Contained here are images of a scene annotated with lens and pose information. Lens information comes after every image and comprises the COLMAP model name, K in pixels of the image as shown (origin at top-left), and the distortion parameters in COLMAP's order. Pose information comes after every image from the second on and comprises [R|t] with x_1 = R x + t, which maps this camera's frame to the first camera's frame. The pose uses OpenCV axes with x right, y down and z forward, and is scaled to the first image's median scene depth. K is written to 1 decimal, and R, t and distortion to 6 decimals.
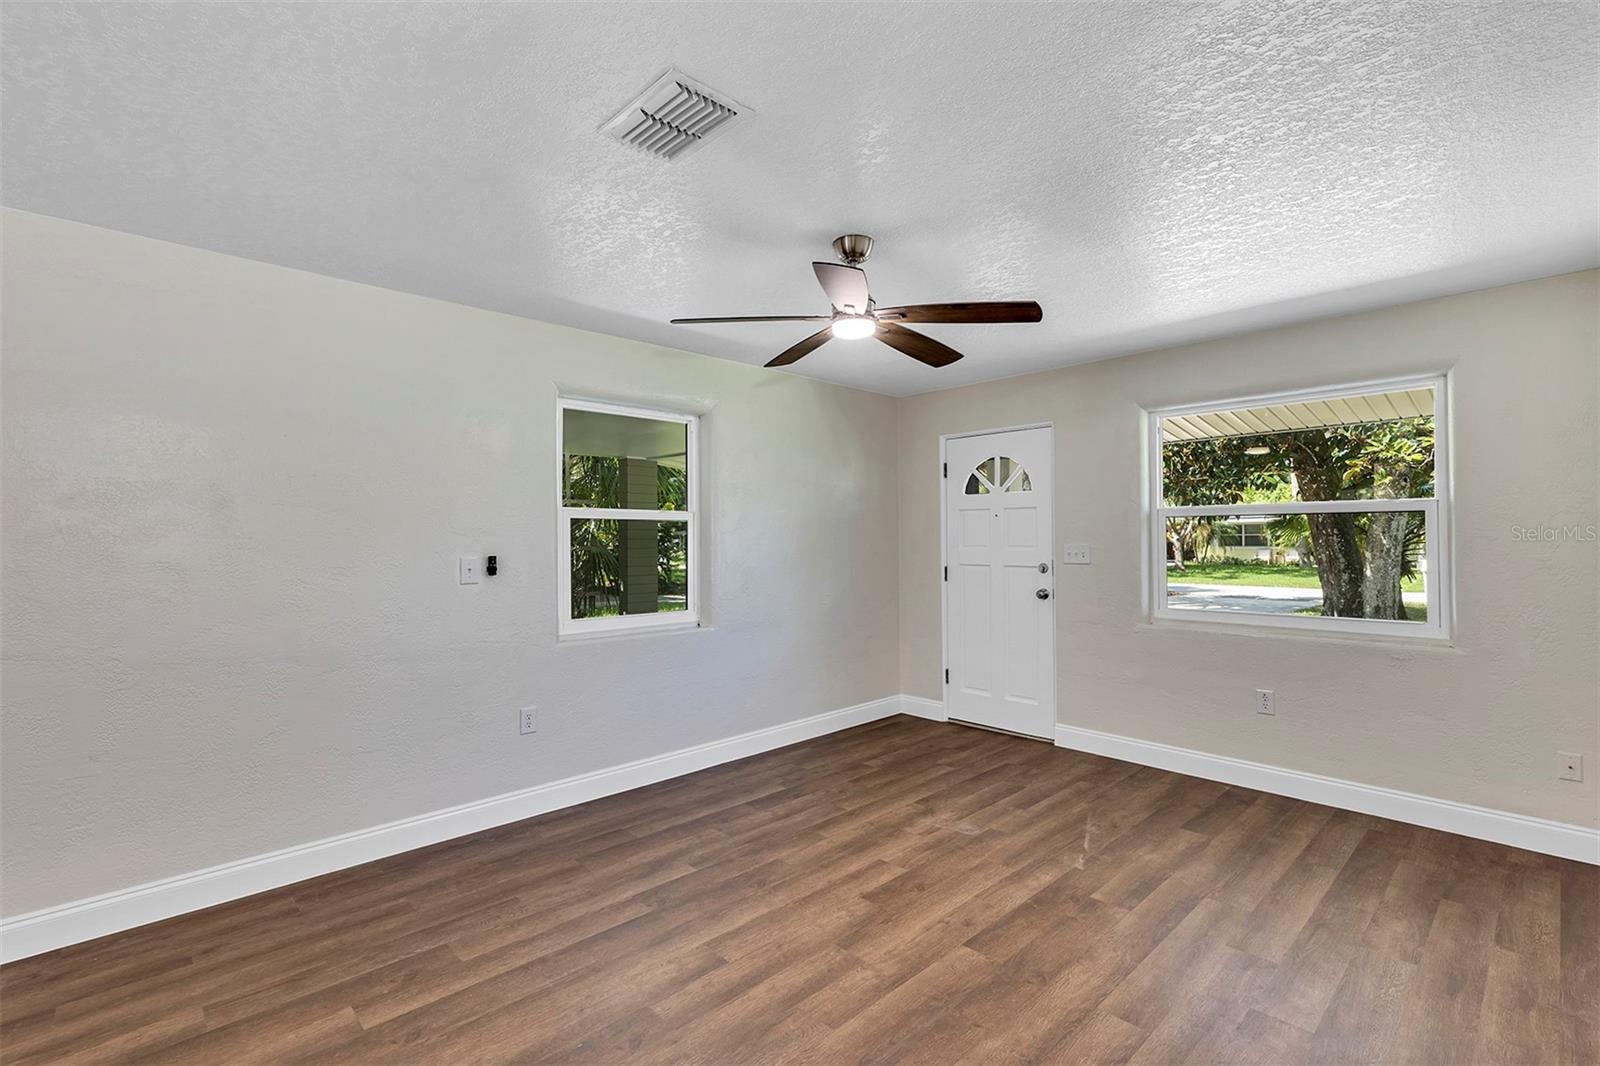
lens RADIAL K [[732.1, 0, 786.8], [0, 732.1, 528.8], [0, 0, 1]] dist [0.005108, 0.001512]
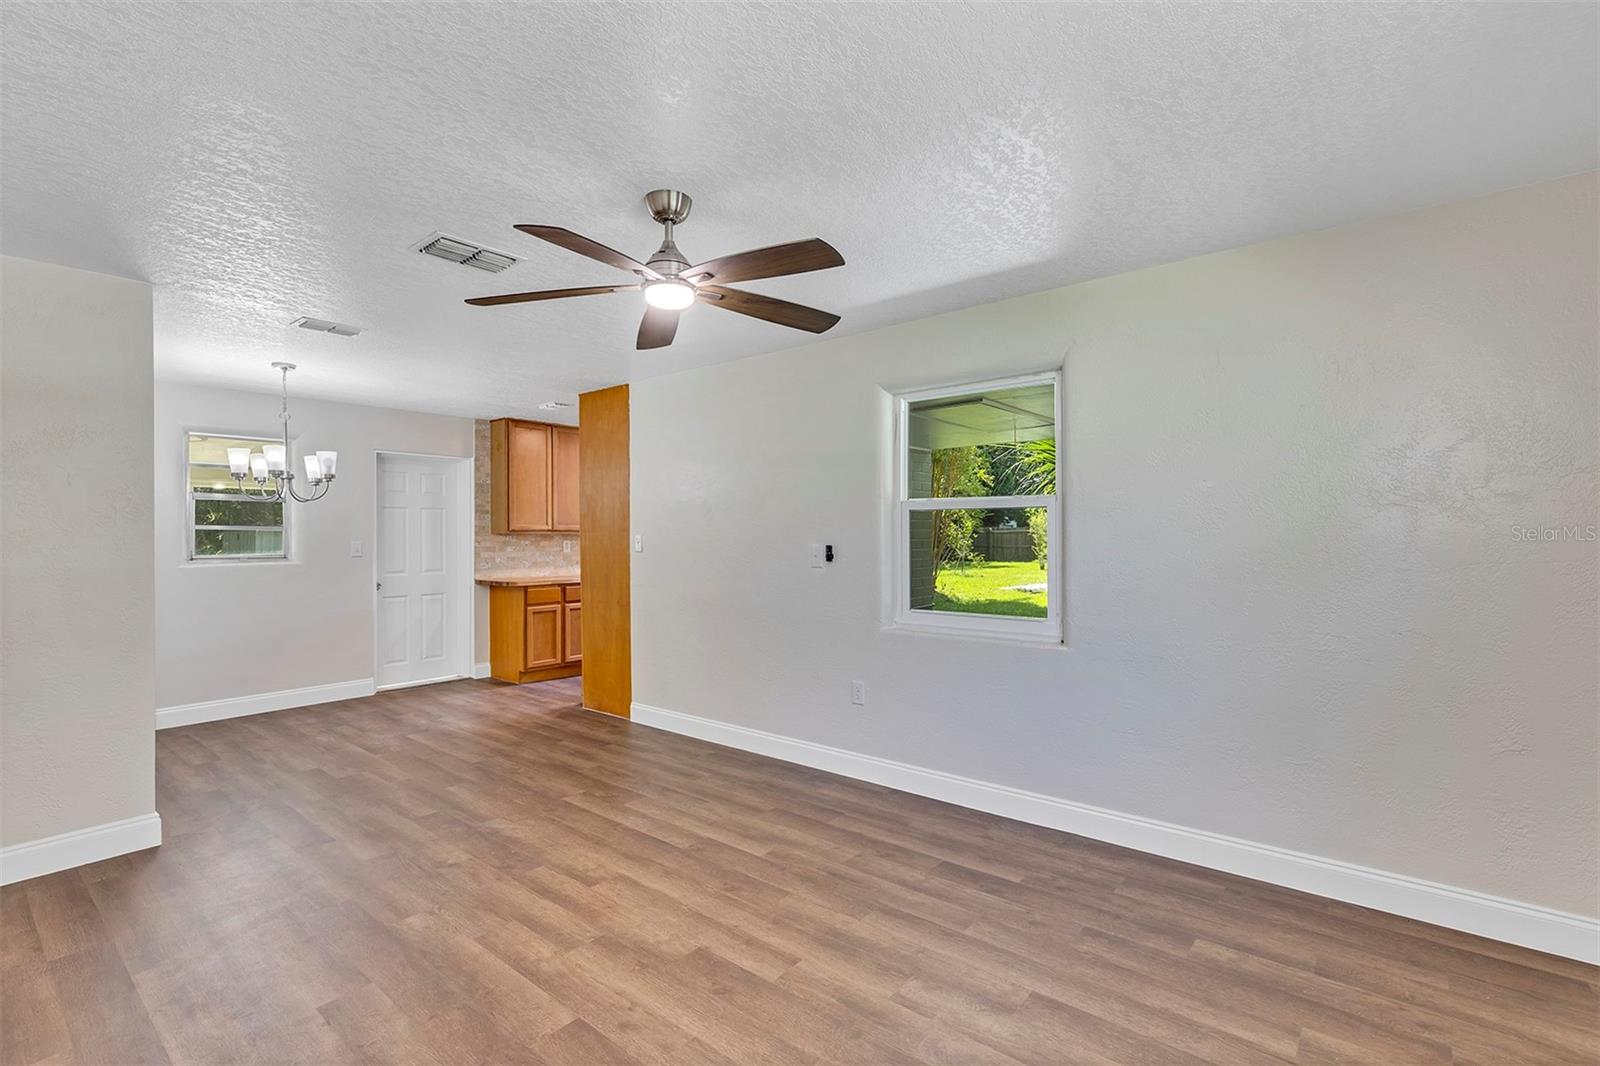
lens RADIAL K [[732.1, 0, 807.2], [0, 732.1, 526.5], [0, 0, 1]] dist [0.005108, 0.001512]
pose [[0.123162, -0.003313, -0.992381, 0.797073], [0.019344, 0.999812, -0.000938, 0.007540], [0.992198, -0.019081, 0.123203, 0.839609]]
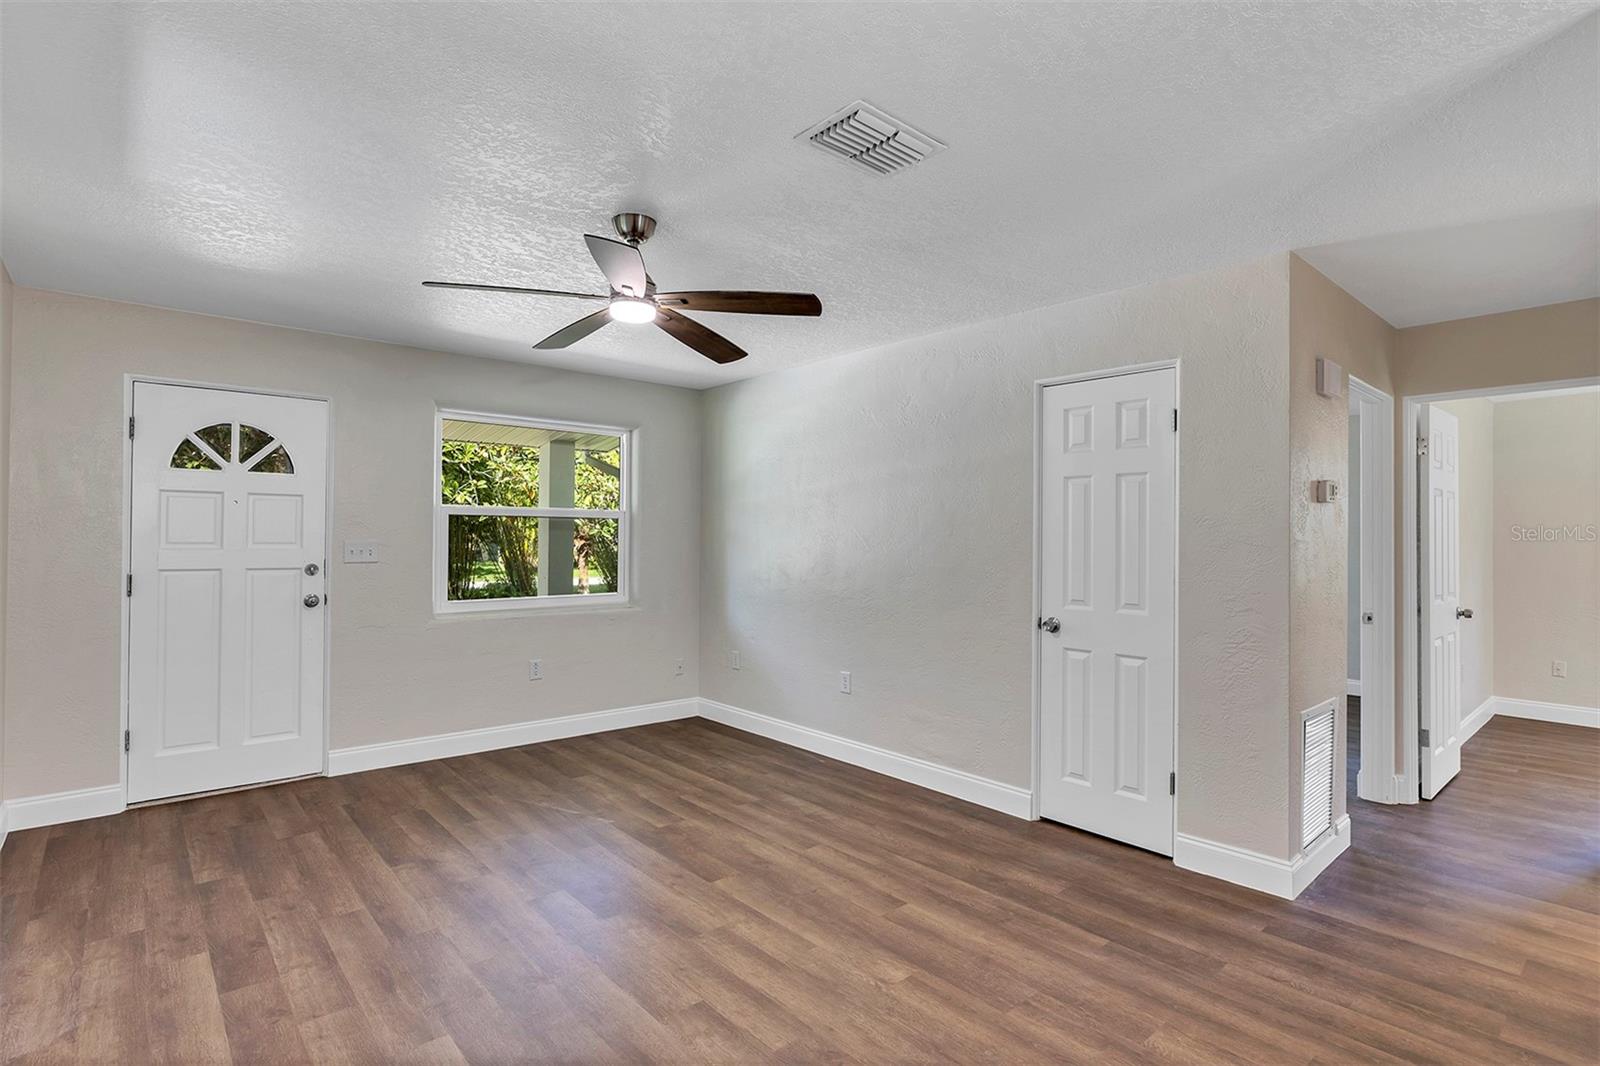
lens RADIAL K [[777.8, 0, 799.2], [0, 777.8, 527.1], [0, 0, 1]] dist [-0.004565, 0.002166]
pose [[0.037634, 0.019591, 0.999100, -0.720121], [-0.020125, 0.999620, -0.018843, 0.016002], [-0.999089, -0.019397, 0.038014, 0.592029]]
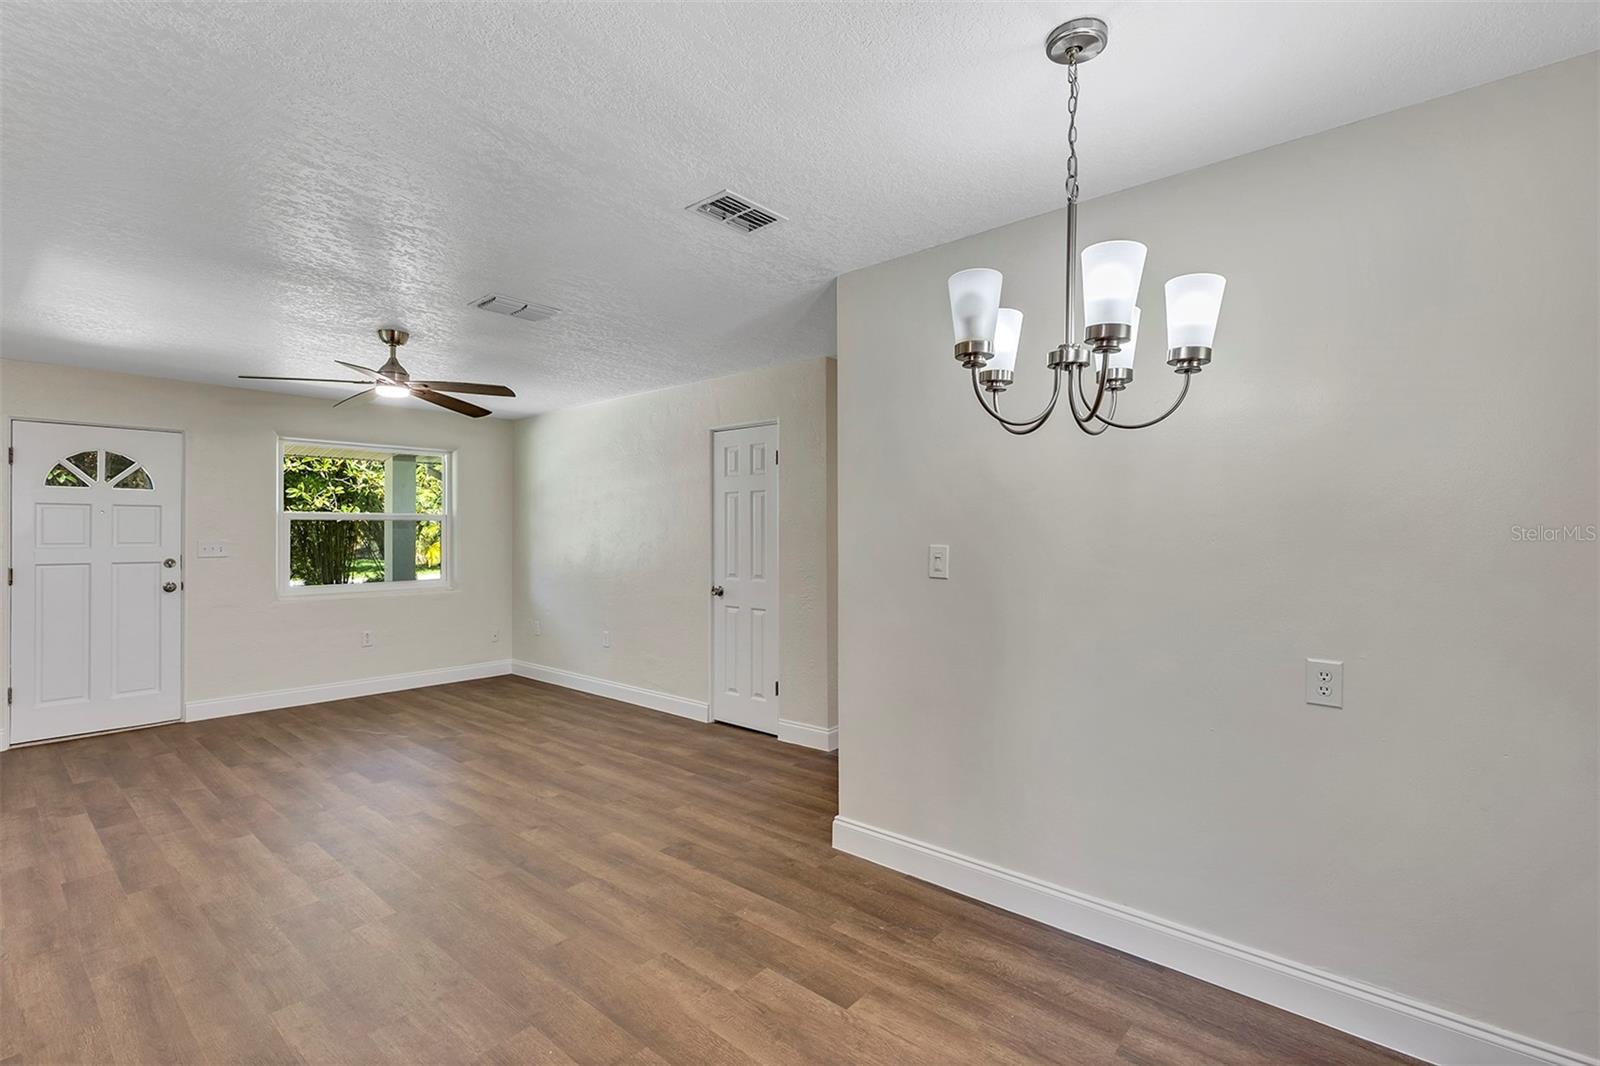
lens RADIAL K [[732.1, 0, 805.9], [0, 732.1, 523.9], [0, 0, 1]] dist [0.005108, 0.001512]
pose [[-0.100988, 0.016142, 0.994757, -1.163638], [-0.009211, 0.999810, -0.017159, 0.008992], [-0.994845, -0.010895, -0.100820, 0.255534]]
